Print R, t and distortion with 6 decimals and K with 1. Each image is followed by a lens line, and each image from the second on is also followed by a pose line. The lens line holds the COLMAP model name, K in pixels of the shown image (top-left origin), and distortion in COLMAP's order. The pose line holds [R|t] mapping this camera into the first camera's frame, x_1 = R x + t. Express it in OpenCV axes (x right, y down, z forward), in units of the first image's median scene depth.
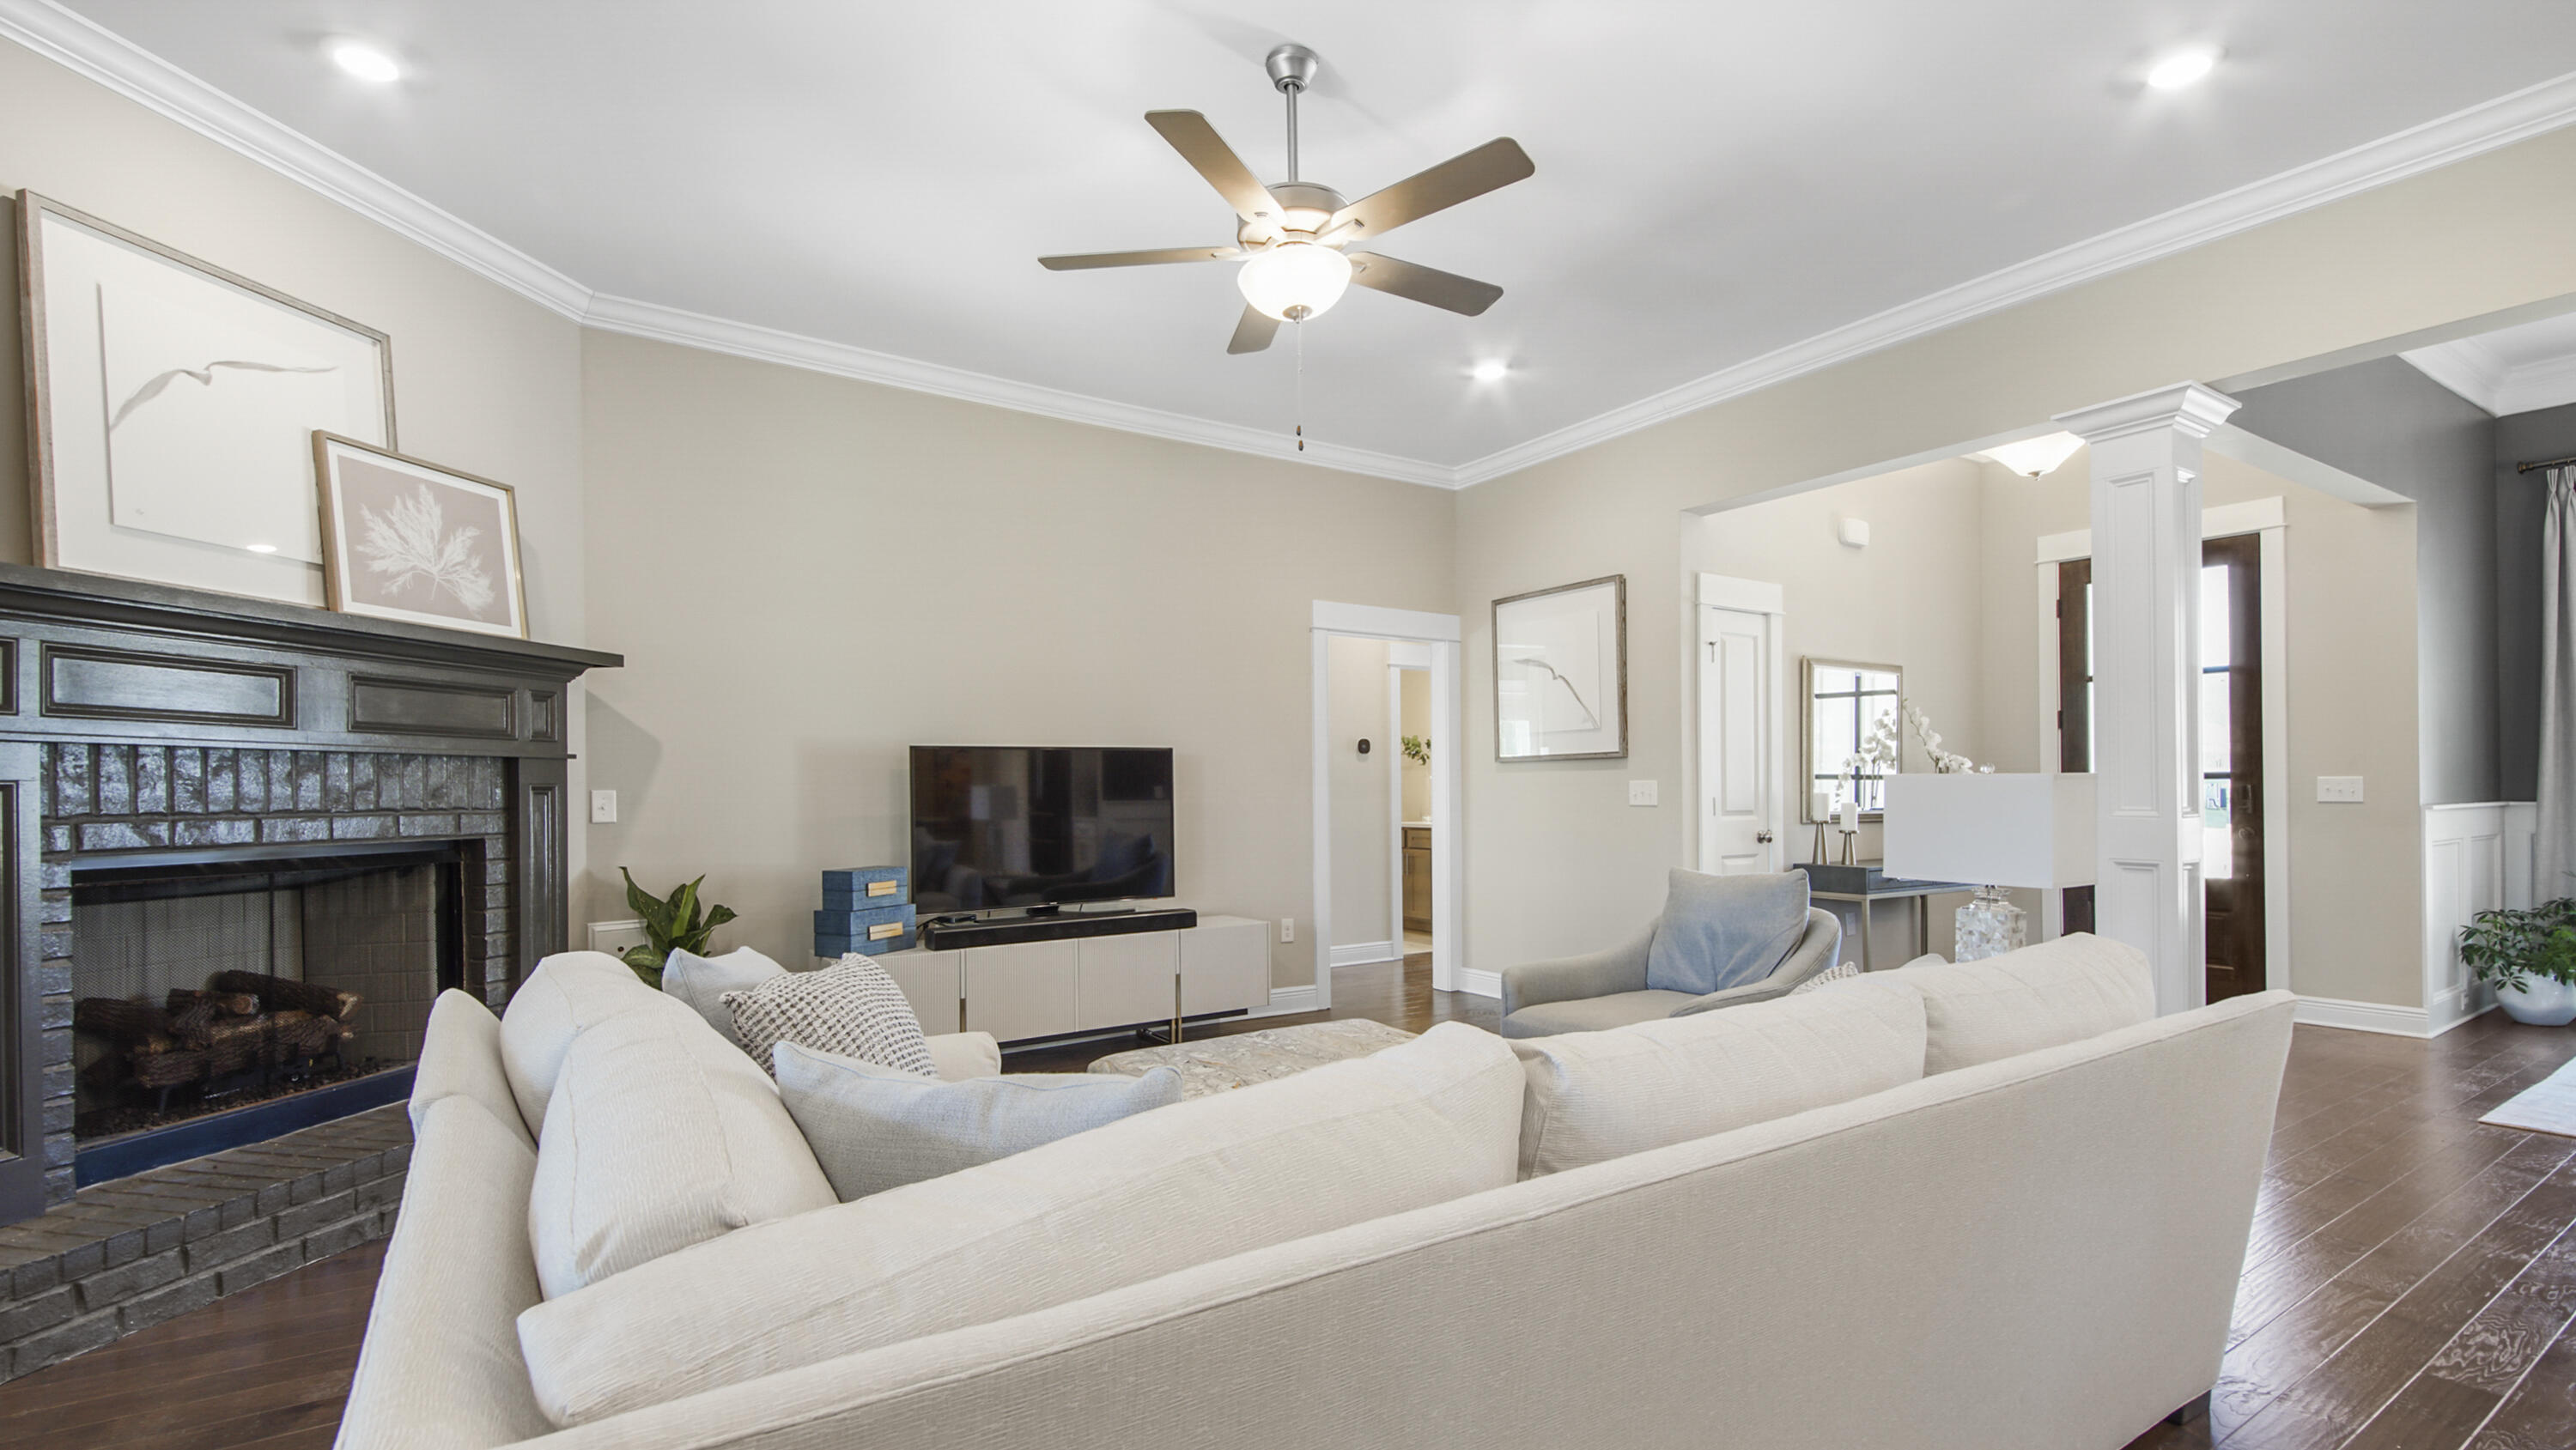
lens RADIAL K [[1182.8, 0, 1288.1], [0, 1182.8, 783.8], [0, 0, 1]] dist [0.000353, -0.000513]
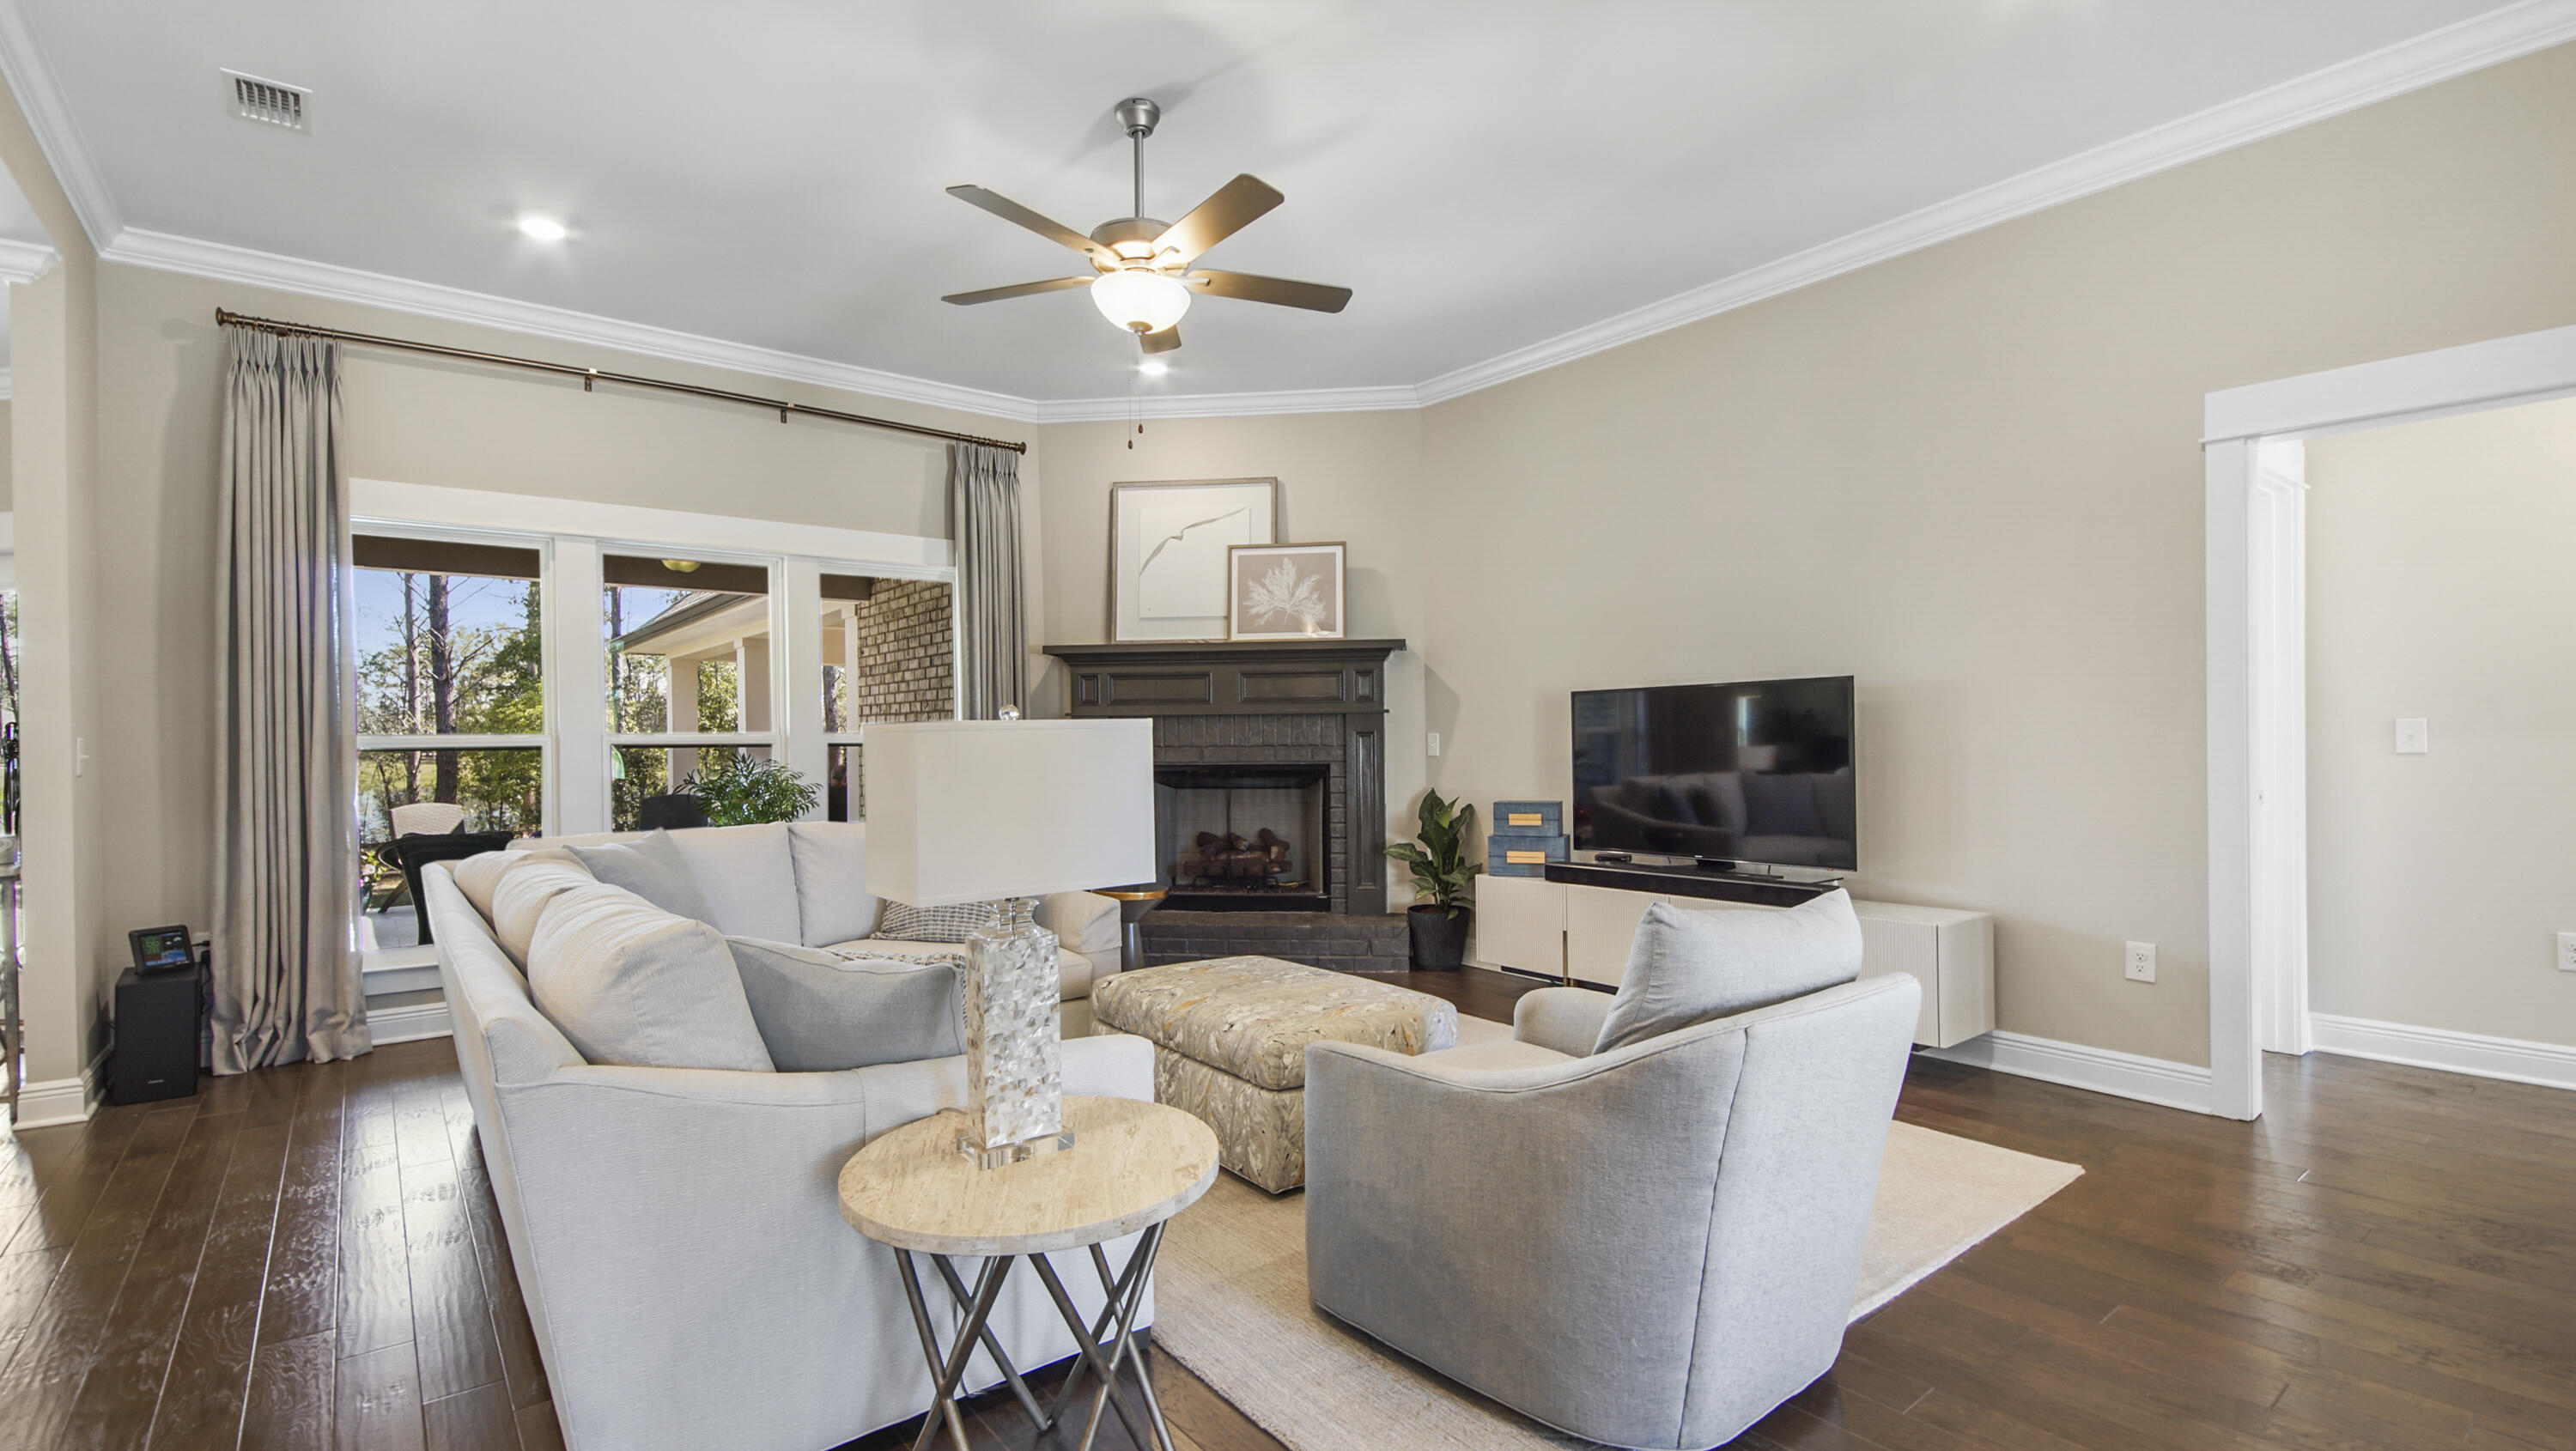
lens RADIAL K [[1182.9, 0, 1288.1], [0, 1182.9, 784.3], [0, 0, 1]] dist [0.000353, -0.000513]
pose [[0.038859, 0.044784, -0.998241, 0.912680], [0.013285, 0.998884, 0.045330, -0.000473], [0.999156, -0.015023, 0.038221, 0.846342]]
